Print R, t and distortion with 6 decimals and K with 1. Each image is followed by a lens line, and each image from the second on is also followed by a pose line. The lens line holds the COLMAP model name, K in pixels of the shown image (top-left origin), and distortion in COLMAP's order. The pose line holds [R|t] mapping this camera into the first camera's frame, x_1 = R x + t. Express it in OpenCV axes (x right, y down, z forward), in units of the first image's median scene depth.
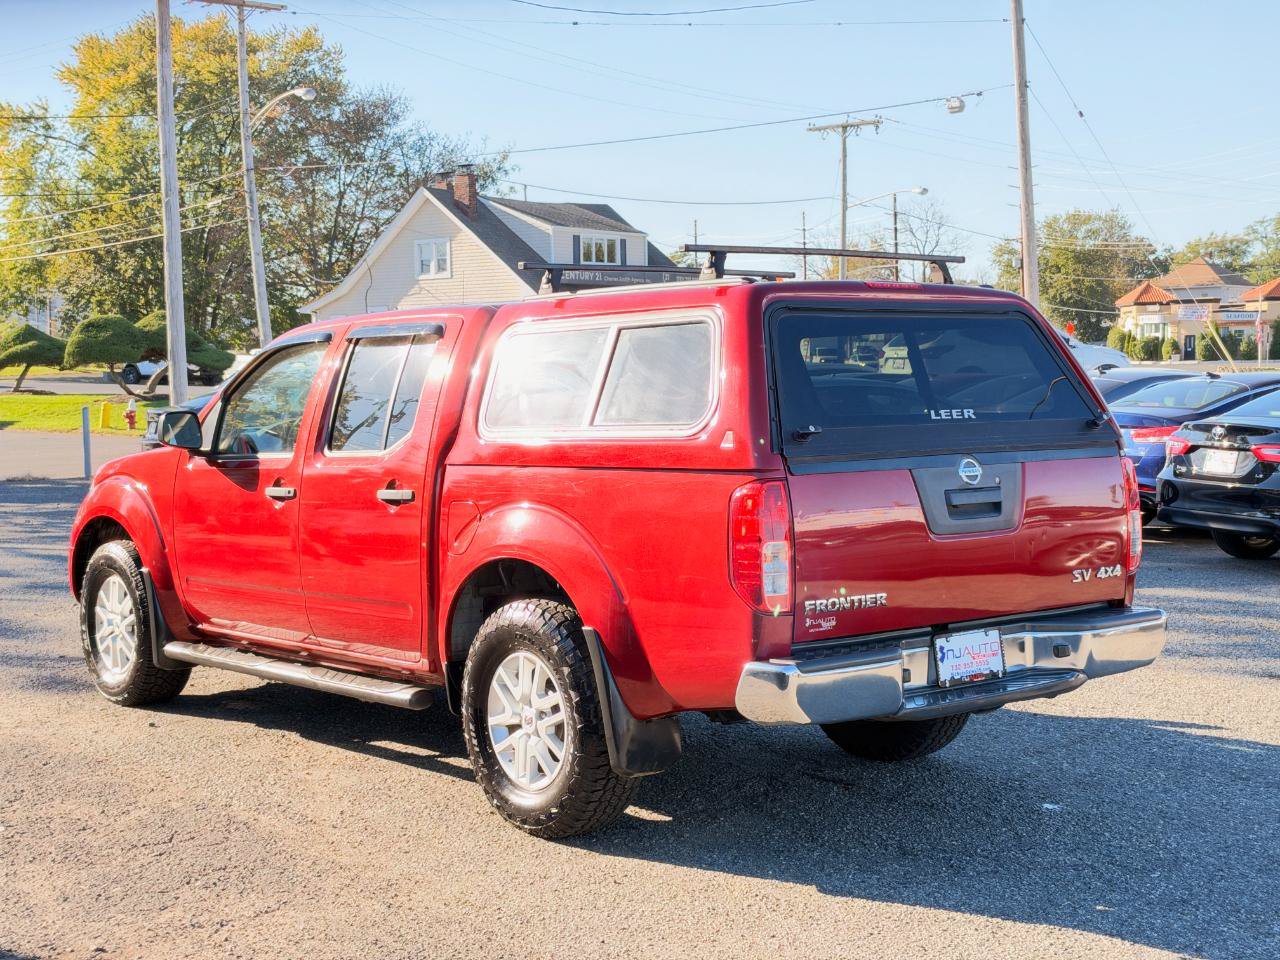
lens RADIAL K [[1839.1, 0, 633.4], [0, 1839.1, 469.7], [0, 0, 1]] dist [0.109380, 0.000000]
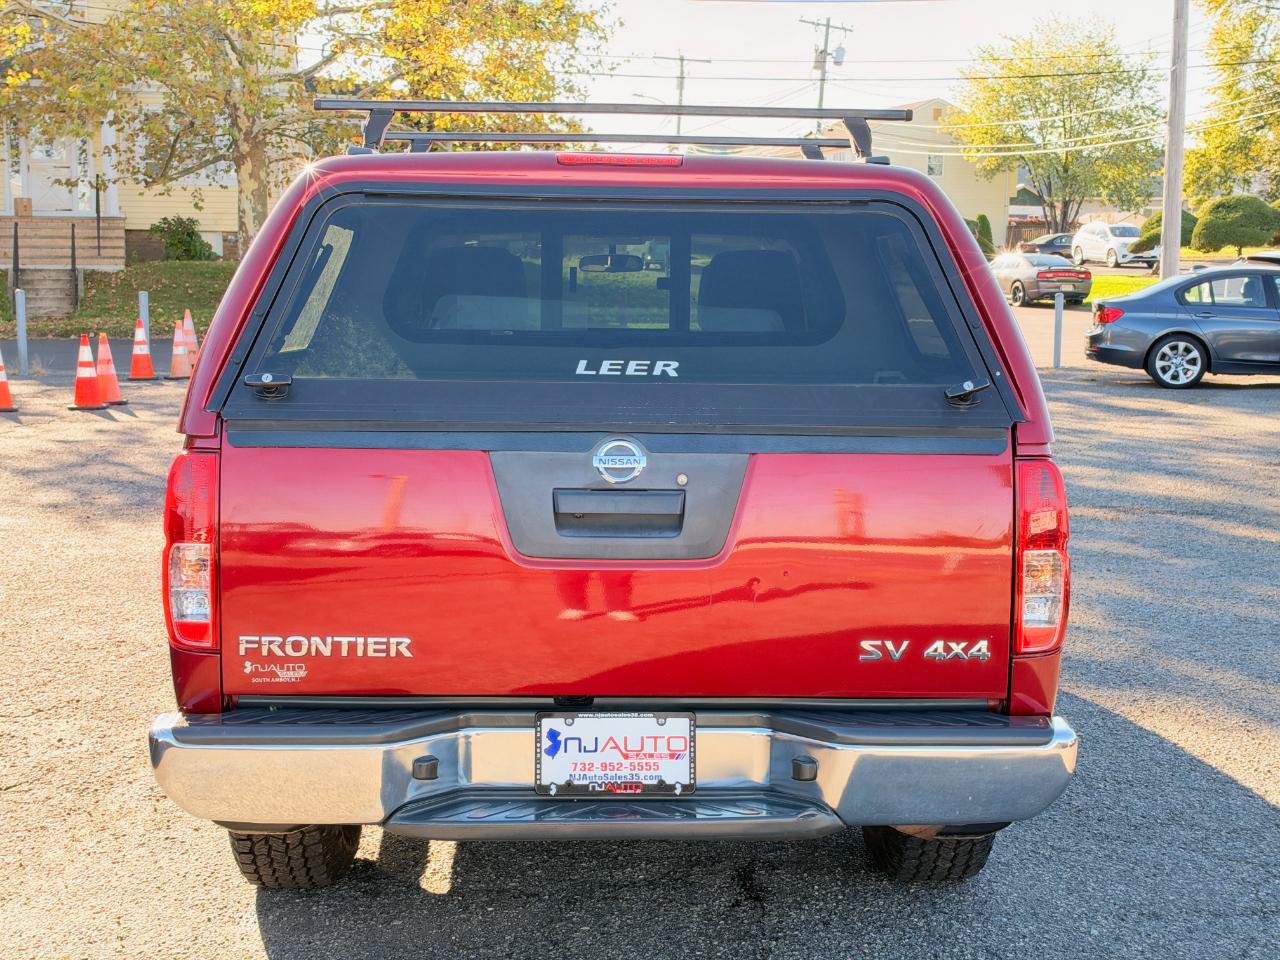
lens RADIAL K [[1839.1, 0, 635.9], [0, 1839.1, 480.4], [0, 0, 1]] dist [0.109380, 0.000000]
pose [[0.789844, 0.092516, -0.606289, 0.552601], [-0.050404, 0.995005, 0.086167, -0.045629], [0.611233, -0.037499, 0.790562, 0.503194]]
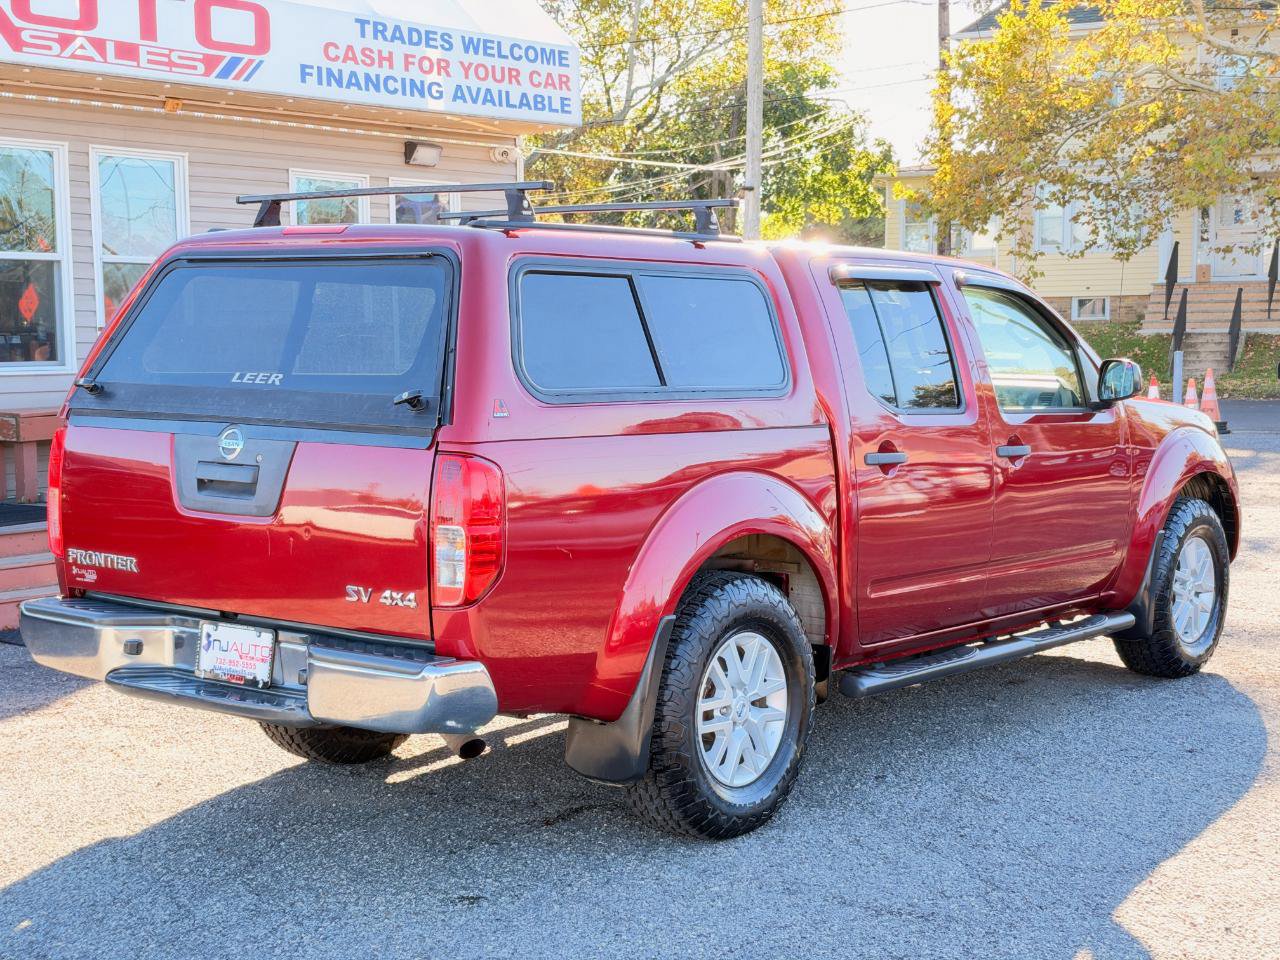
lens RADIAL K [[1839.1, 0, 639.4], [0, 1839.1, 473.7], [0, 0, 1]] dist [0.109380, 0.000000]
pose [[0.217921, 0.094323, -0.971398, 1.058689], [-0.053437, 0.994979, 0.084625, -0.068575], [0.974502, 0.033467, 0.221867, 0.975112]]
